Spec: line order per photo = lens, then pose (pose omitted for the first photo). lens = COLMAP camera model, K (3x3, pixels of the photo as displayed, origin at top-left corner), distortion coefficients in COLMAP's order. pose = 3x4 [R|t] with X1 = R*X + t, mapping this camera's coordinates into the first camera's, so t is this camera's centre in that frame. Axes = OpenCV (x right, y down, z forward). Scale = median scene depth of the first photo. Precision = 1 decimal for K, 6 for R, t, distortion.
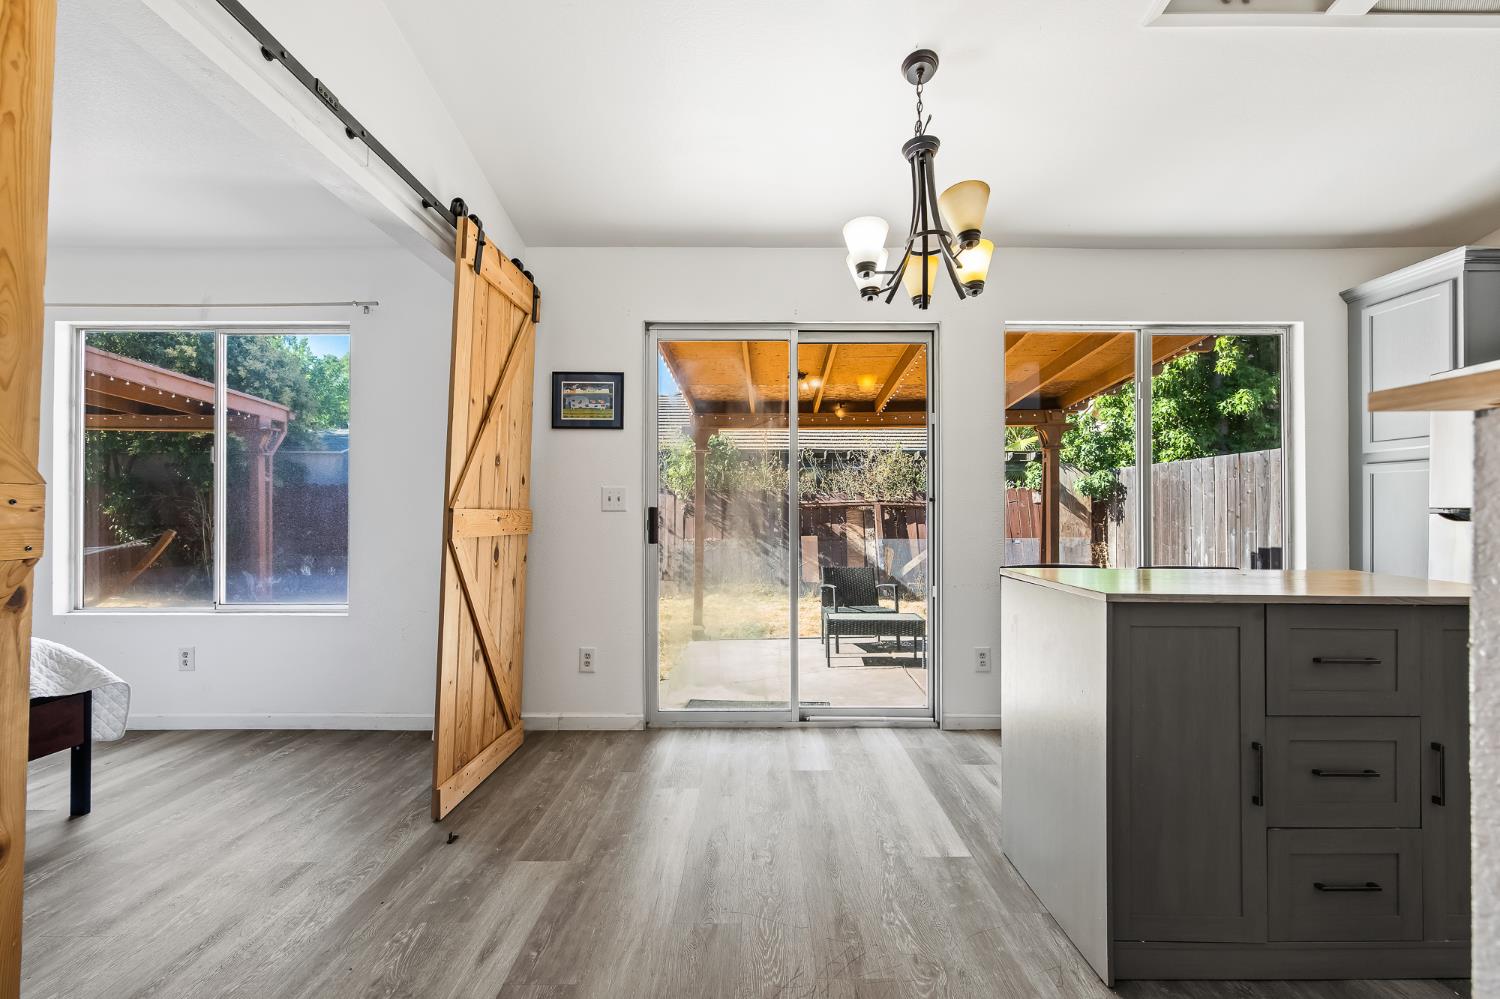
lens RADIAL K [[608.1, 0, 752.4], [0, 608.1, 505.9], [0, 0, 1]] dist [-0.001579, -0.000085]
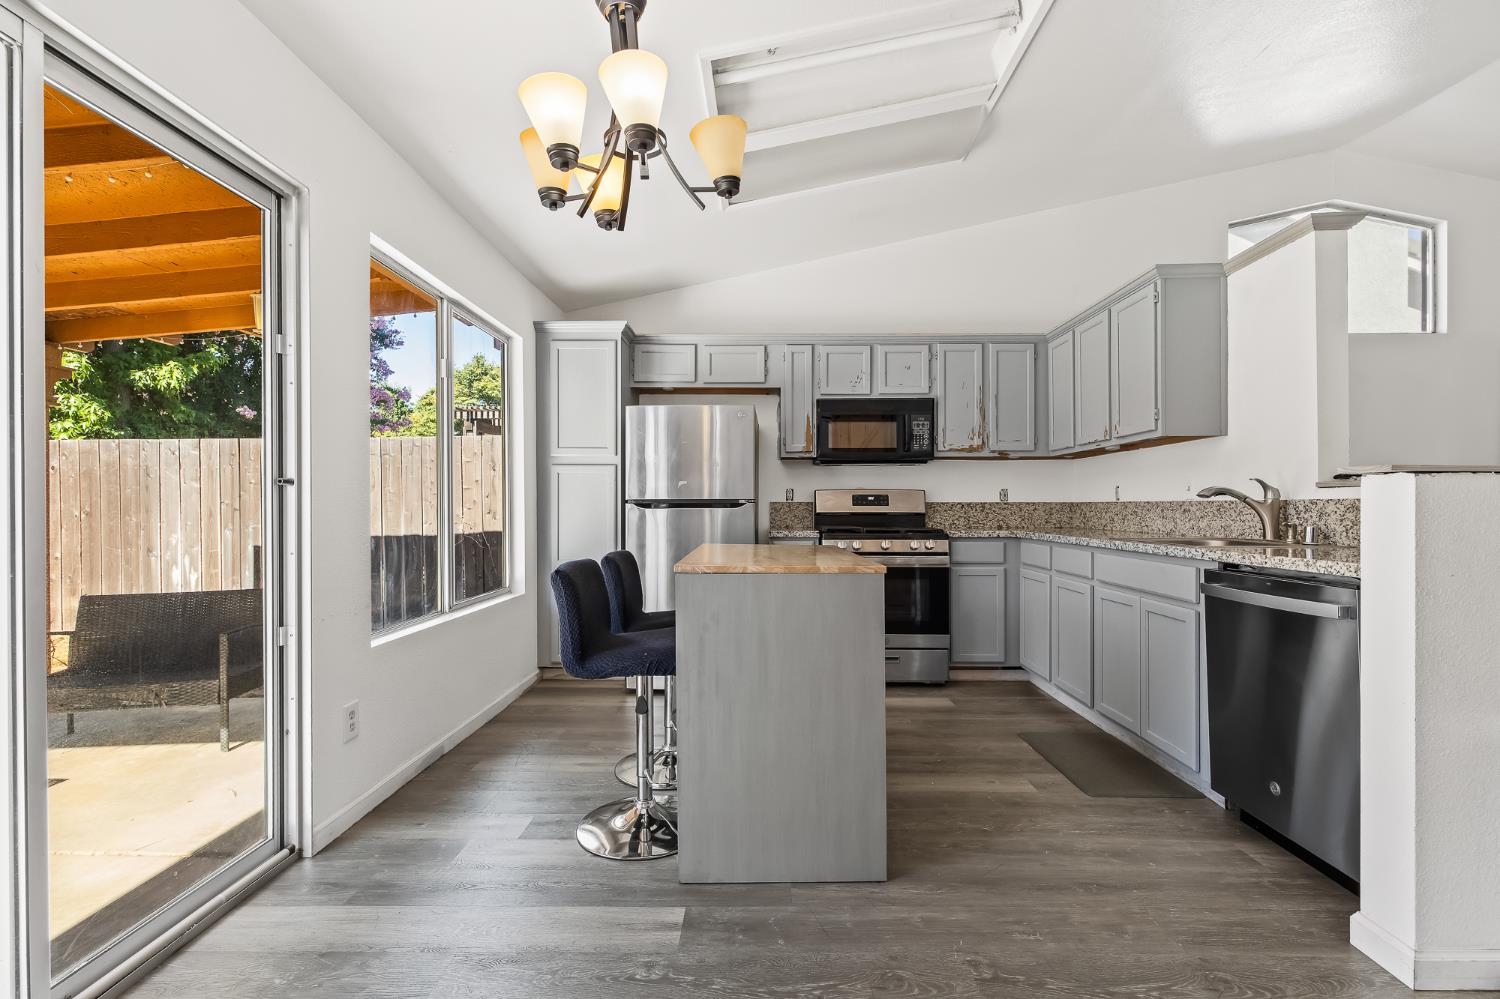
lens RADIAL K [[662.4, 0, 744.4], [0, 662.4, 503.2], [0, 0, 1]] dist [0.001598, 0.000050]
pose [[0.041780, -0.002911, 0.999123, -0.133861], [-0.004556, 0.999985, 0.003104, 0.001477], [-0.999116, -0.004682, 0.041766, 0.209573]]
